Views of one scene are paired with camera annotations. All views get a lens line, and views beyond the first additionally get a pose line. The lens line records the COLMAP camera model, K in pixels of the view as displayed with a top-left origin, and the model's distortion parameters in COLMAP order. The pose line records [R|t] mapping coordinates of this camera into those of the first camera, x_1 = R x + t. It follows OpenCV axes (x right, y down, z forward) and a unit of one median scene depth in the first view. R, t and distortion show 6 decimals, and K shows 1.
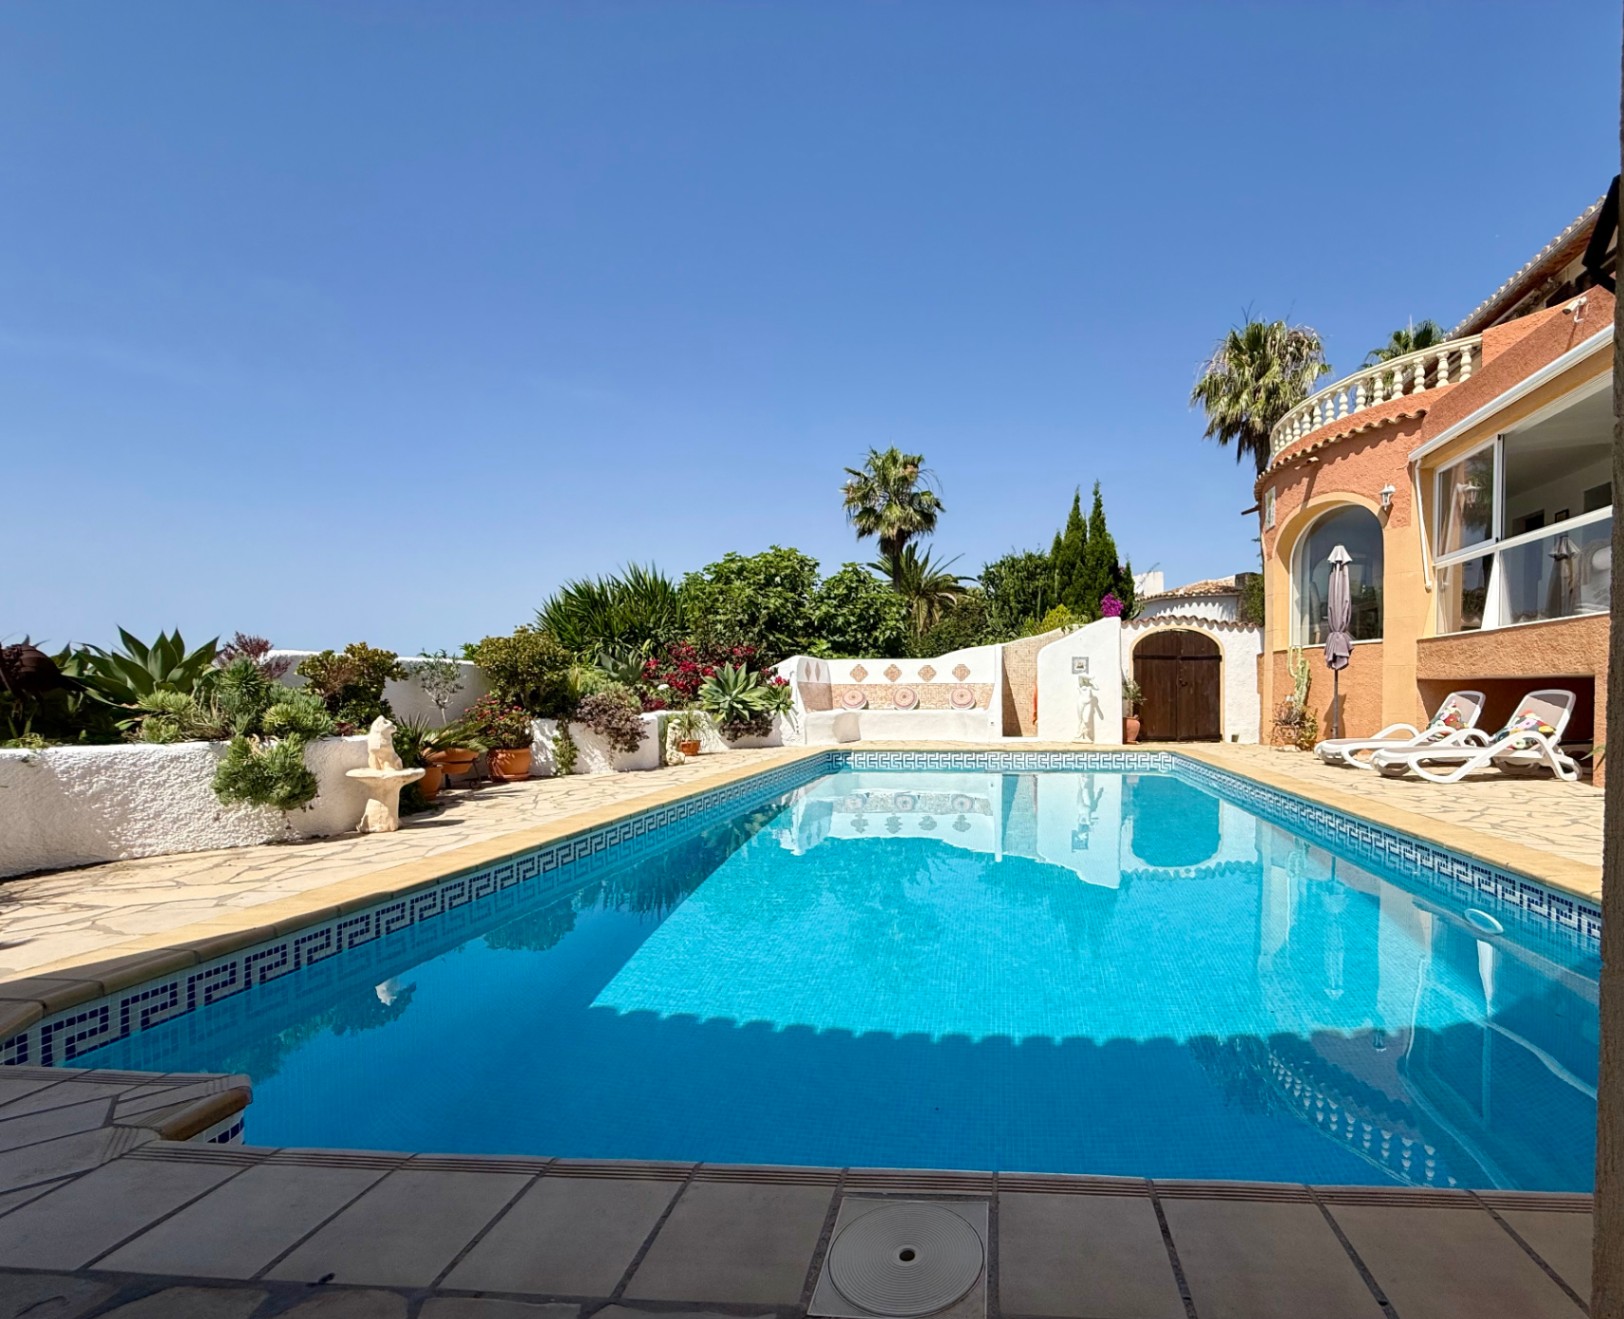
lens RADIAL K [[765.5, 0, 948.0], [0, 765.5, 718.5], [0, 0, 1]] dist [0.001583, 0.000556]
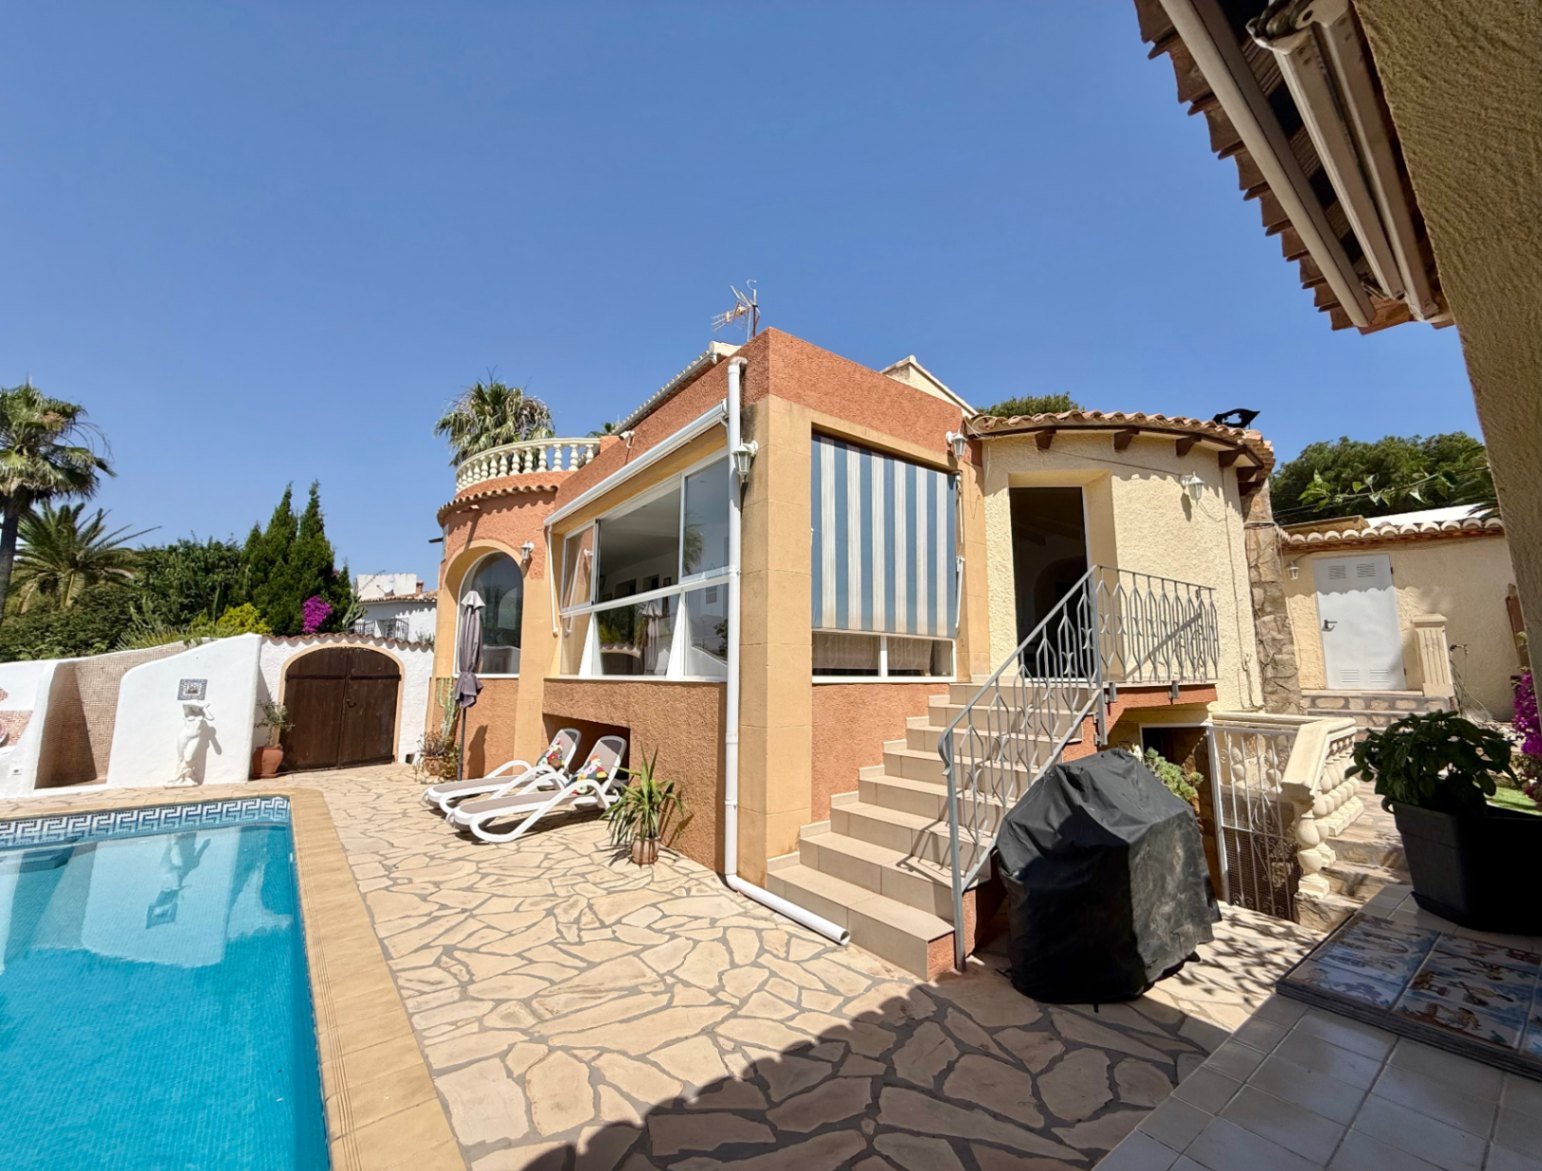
lens RADIAL K [[625.6, 0, 783.6], [0, 625.6, 586.0], [0, 0, 1]] dist [-0.000711, -0.000434]
pose [[0.729996, 0.102565, 0.675711, 0.164438], [0.014754, 0.986080, -0.165615, -0.056293], [-0.683292, 0.130868, 0.718321, 0.050270]]
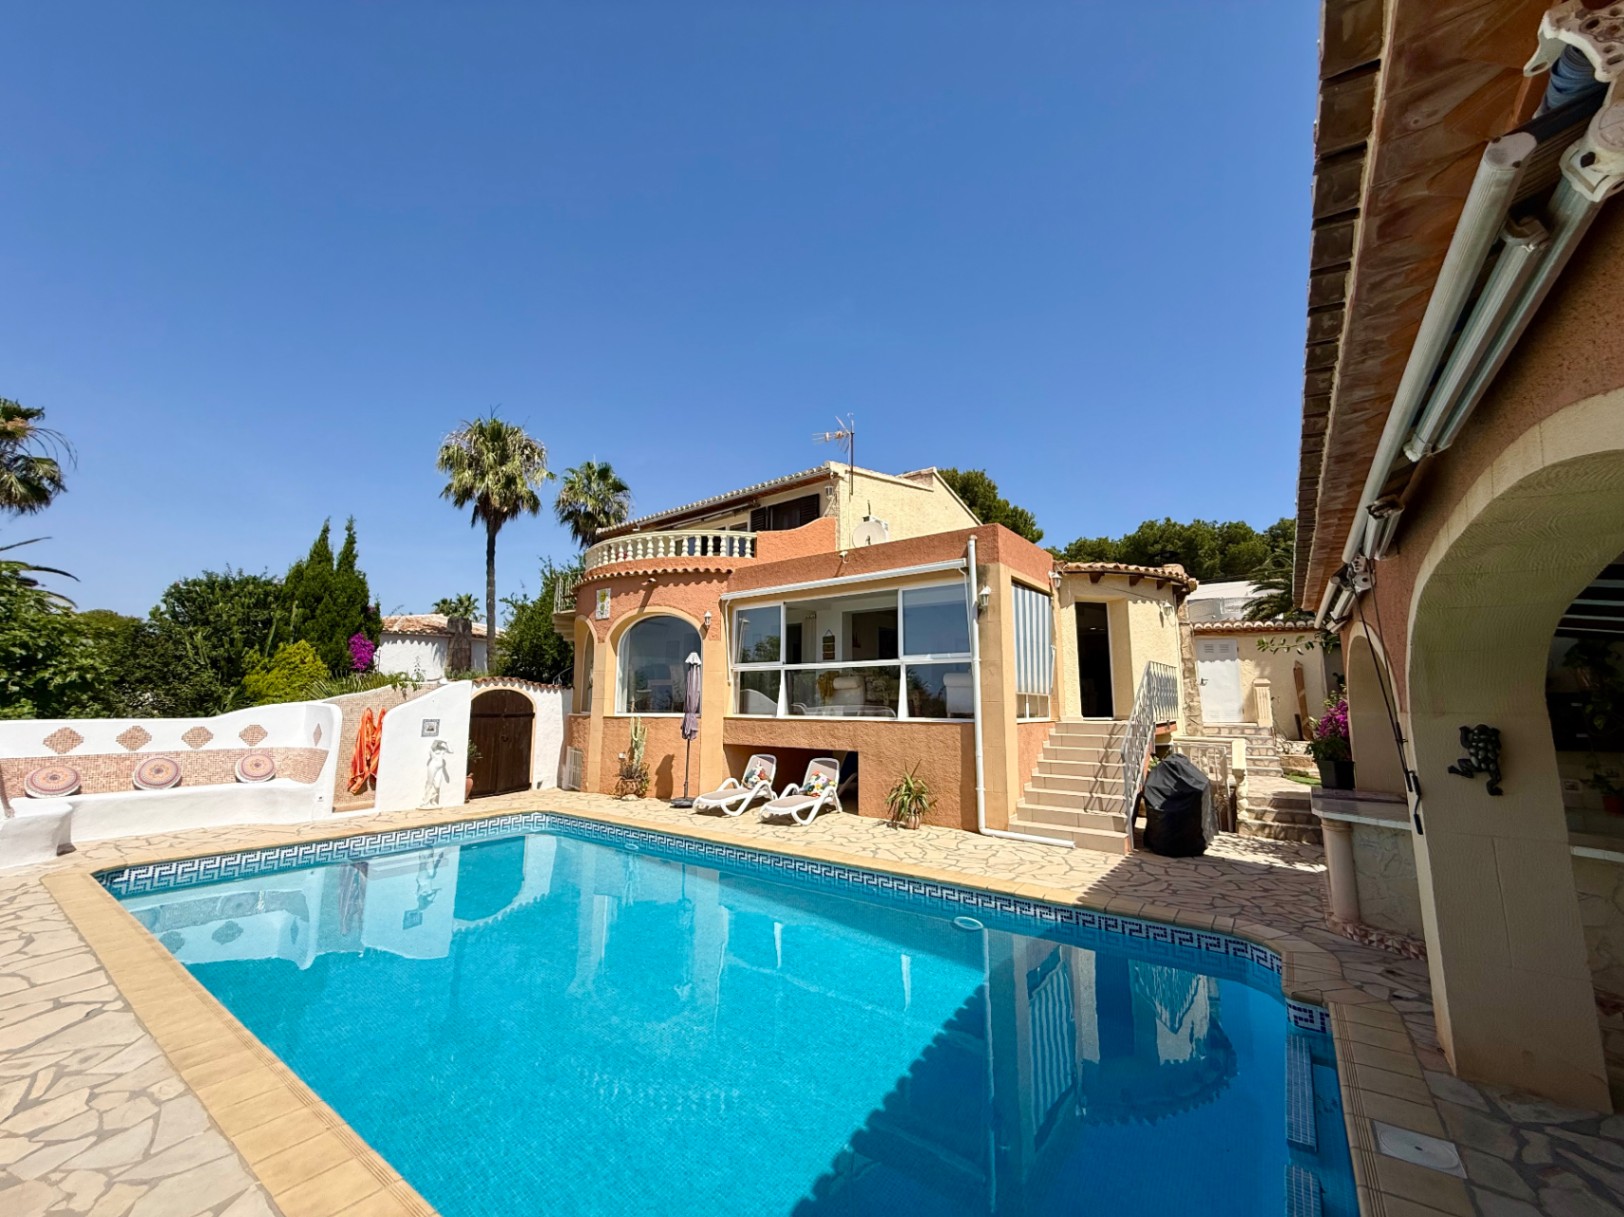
lens RADIAL K [[652.1, 0, 811.9], [0, 652.1, 609.8], [0, 0, 1]] dist [-0.002881, 0.000378]
pose [[0.526720, 0.128983, 0.840196, -0.283894], [0.019131, 0.986372, -0.163417, -0.070358], [-0.849824, 0.102149, 0.517074, 0.123165]]
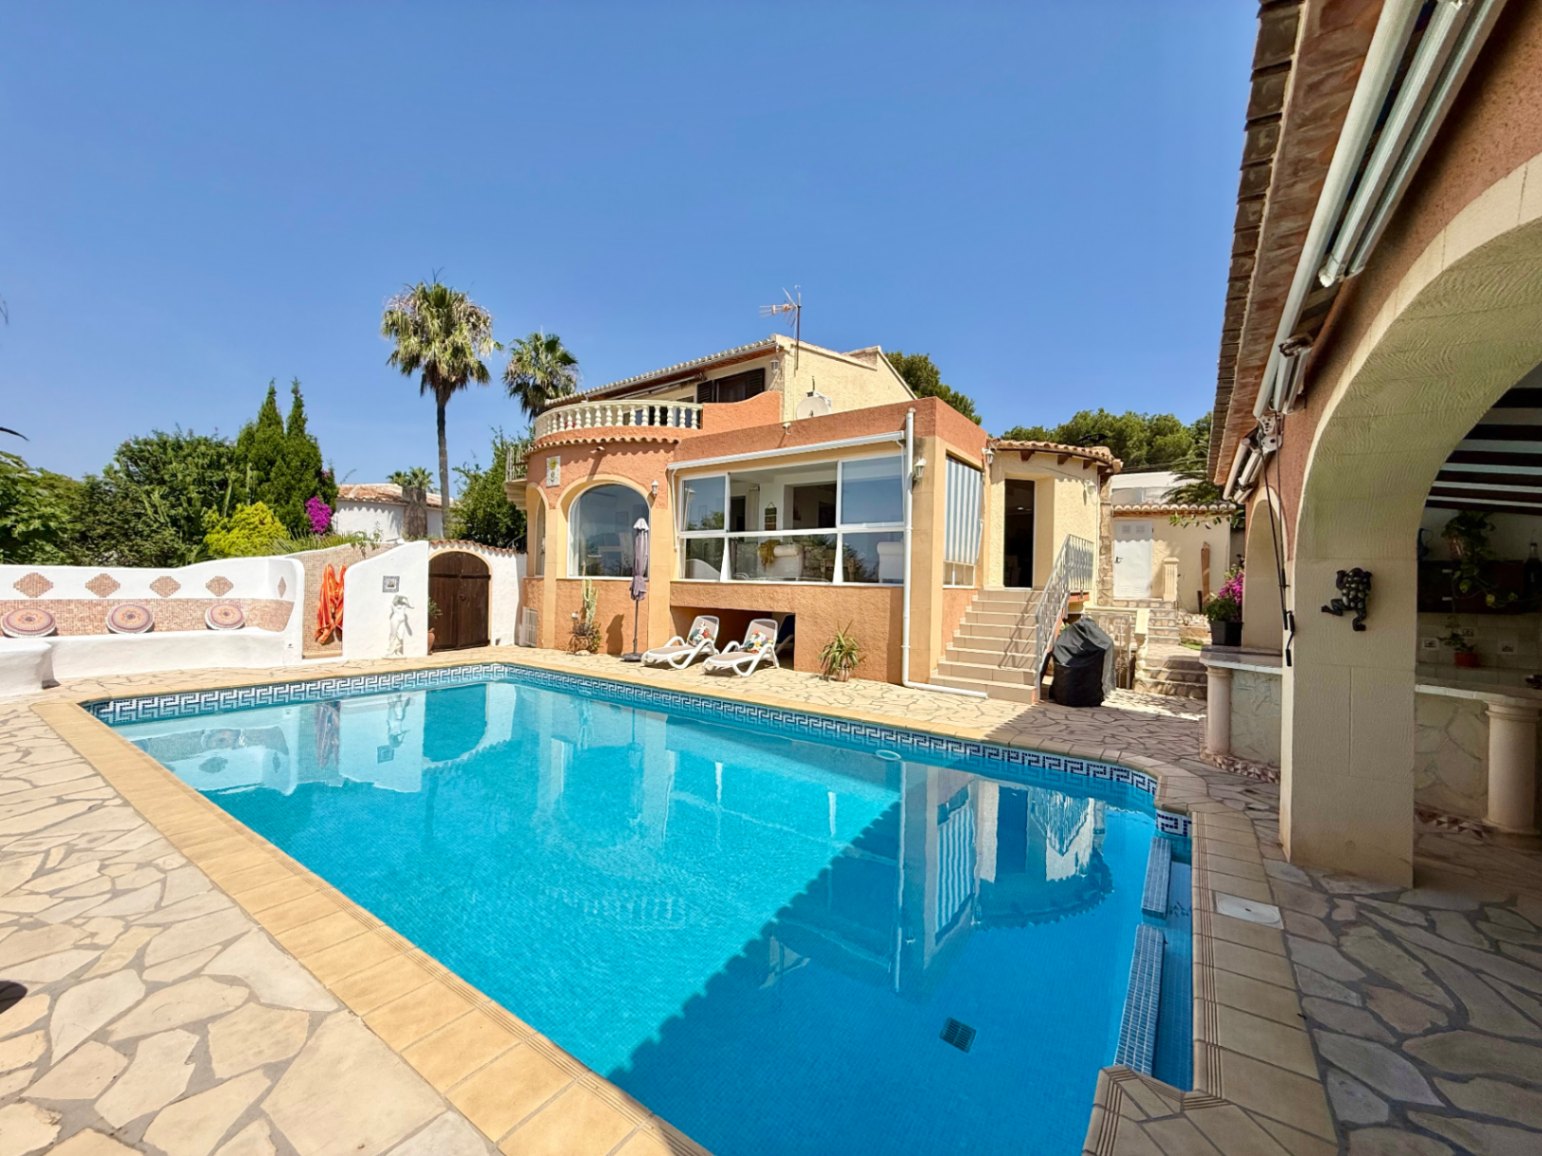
lens RADIAL K [[619.2, 0, 771.7], [0, 619.2, 581.3], [0, 0, 1]] dist [-0.002881, 0.000378]
pose [[0.503545, 0.019495, 0.863749, -0.283230], [0.000254, 0.999742, -0.022712, -0.052248], [-0.863969, 0.011656, 0.503410, 0.120683]]
